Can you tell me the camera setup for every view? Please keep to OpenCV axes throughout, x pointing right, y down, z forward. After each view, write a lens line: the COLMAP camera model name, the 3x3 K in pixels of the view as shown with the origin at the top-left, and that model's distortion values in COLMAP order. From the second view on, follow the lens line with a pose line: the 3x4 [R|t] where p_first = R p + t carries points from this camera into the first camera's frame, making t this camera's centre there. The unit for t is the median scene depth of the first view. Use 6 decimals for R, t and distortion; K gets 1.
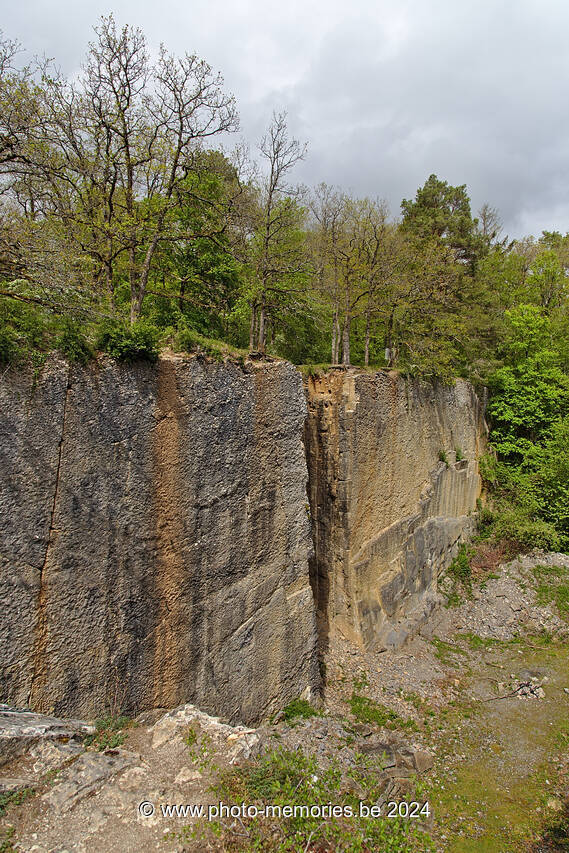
lens RADIAL K [[560.7, 0, 284.5], [0, 560.7, 426.5], [0, 0, 1]] dist [0.000628, -0.002027]
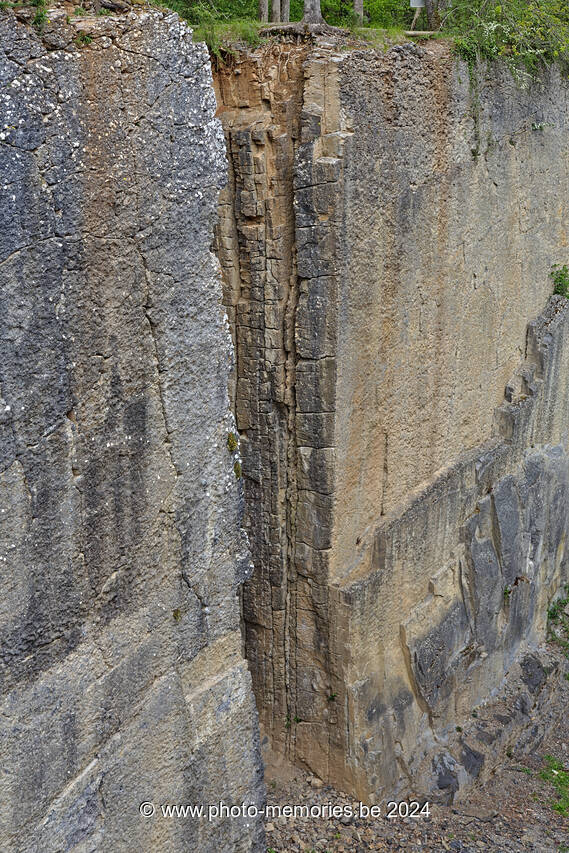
lens RADIAL K [[1521.2, 0, 284.5], [0, 1521.2, 426.5], [0, 0, 1]] dist [0.004428, 0.085029]
pose [[0.990190, -0.041508, 0.133421, -0.051078], [0.021667, 0.988921, 0.146853, -0.003847], [-0.138039, -0.142522, 0.980119, 0.066340]]
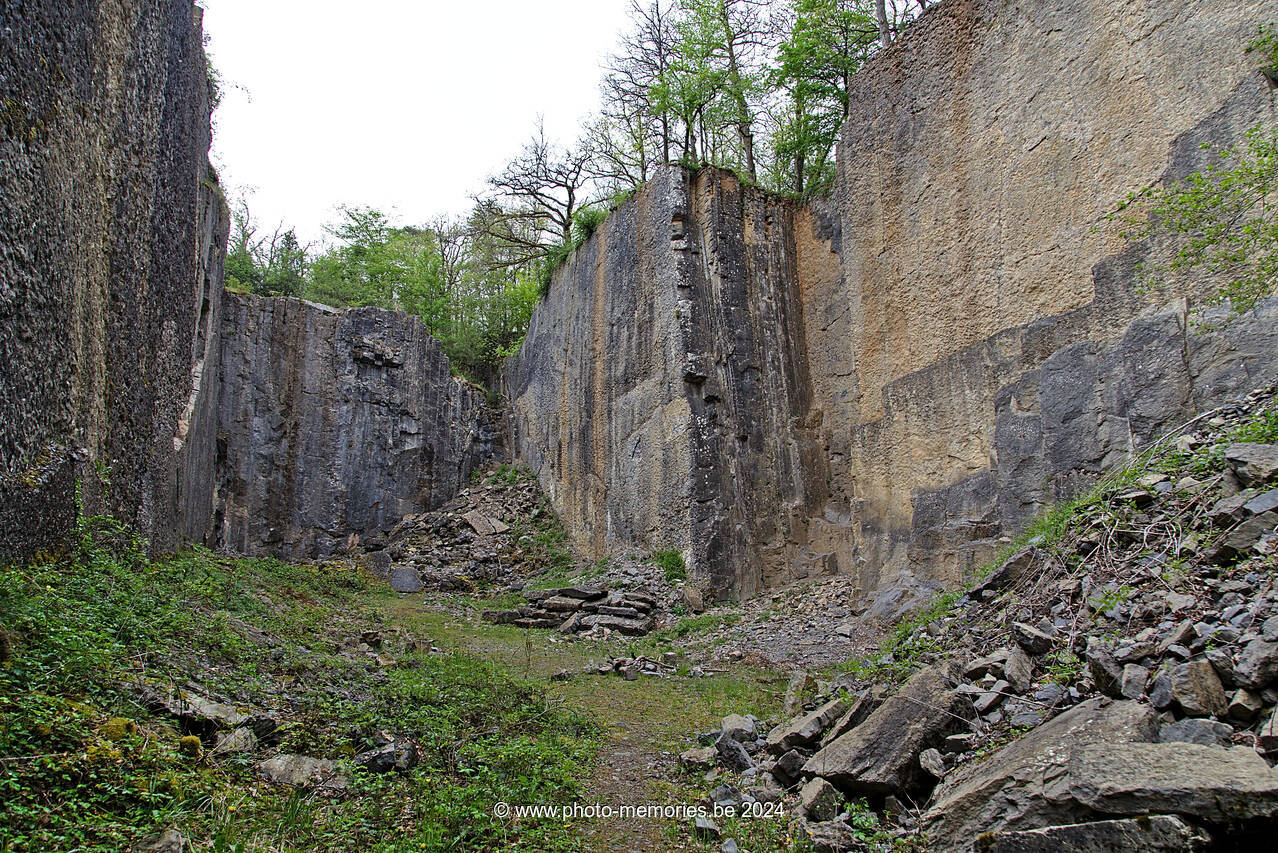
lens RADIAL K [[840.0, 0, 639.0], [0, 840.0, 426.5], [0, 0, 1]] dist [0.000628, -0.002027]
pose [[-0.459972, -0.126055, -0.878941, 1.096045], [-0.073446, 0.991881, -0.103816, 0.424743], [0.884891, 0.016802, -0.465495, 1.468367]]
